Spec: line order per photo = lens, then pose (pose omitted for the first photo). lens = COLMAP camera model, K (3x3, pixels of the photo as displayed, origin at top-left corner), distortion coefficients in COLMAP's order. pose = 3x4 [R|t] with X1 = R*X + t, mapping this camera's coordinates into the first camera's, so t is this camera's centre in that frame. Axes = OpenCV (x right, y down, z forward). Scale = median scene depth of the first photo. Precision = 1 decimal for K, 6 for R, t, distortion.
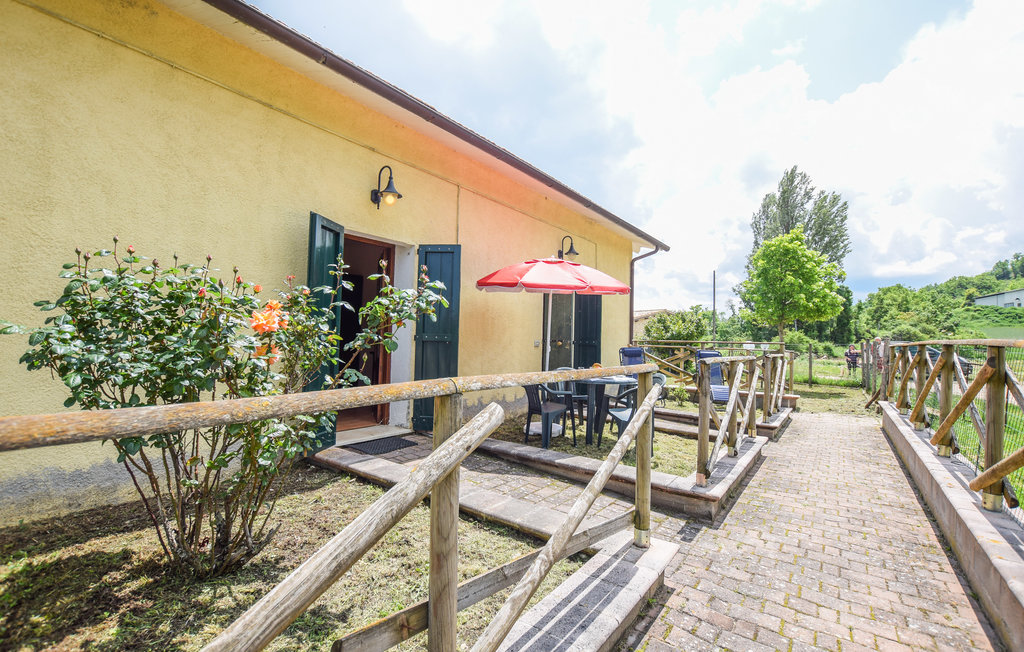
lens RADIAL K [[486.8, 0, 514.0], [0, 486.8, 301.0], [0, 0, 1]] dist [-0.038160, 0.010177]
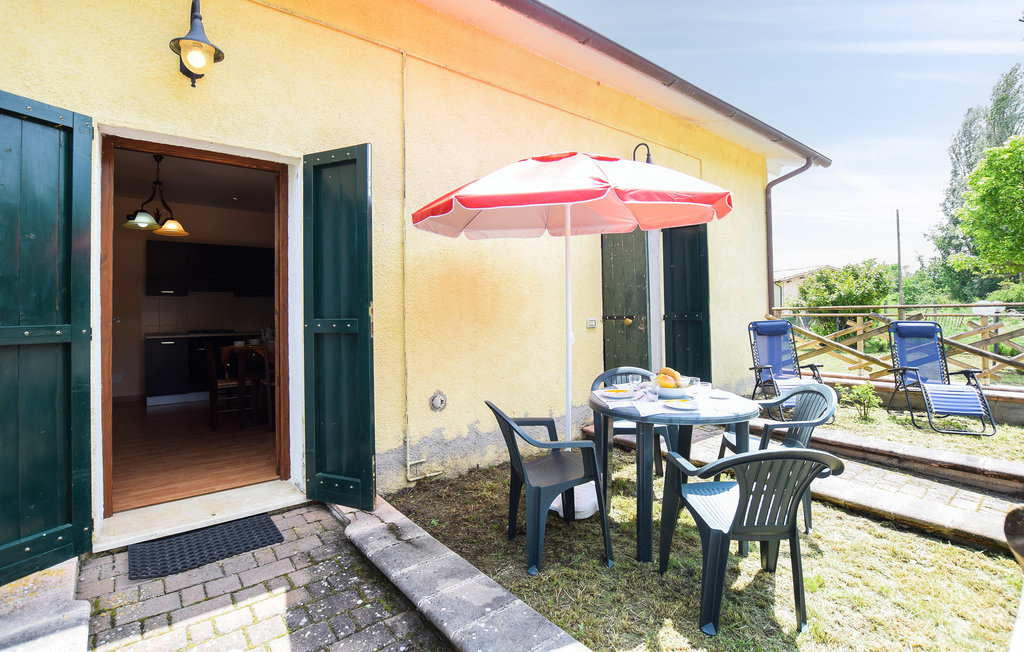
lens RADIAL K [[486.8, 0, 514.0], [0, 486.8, 301.0], [0, 0, 1]] dist [-0.038160, 0.010177]
pose [[0.960186, -0.052547, -0.274374, 0.088155], [0.066978, 0.996806, 0.043487, 0.019949], [0.271212, -0.060132, 0.960639, 0.286122]]
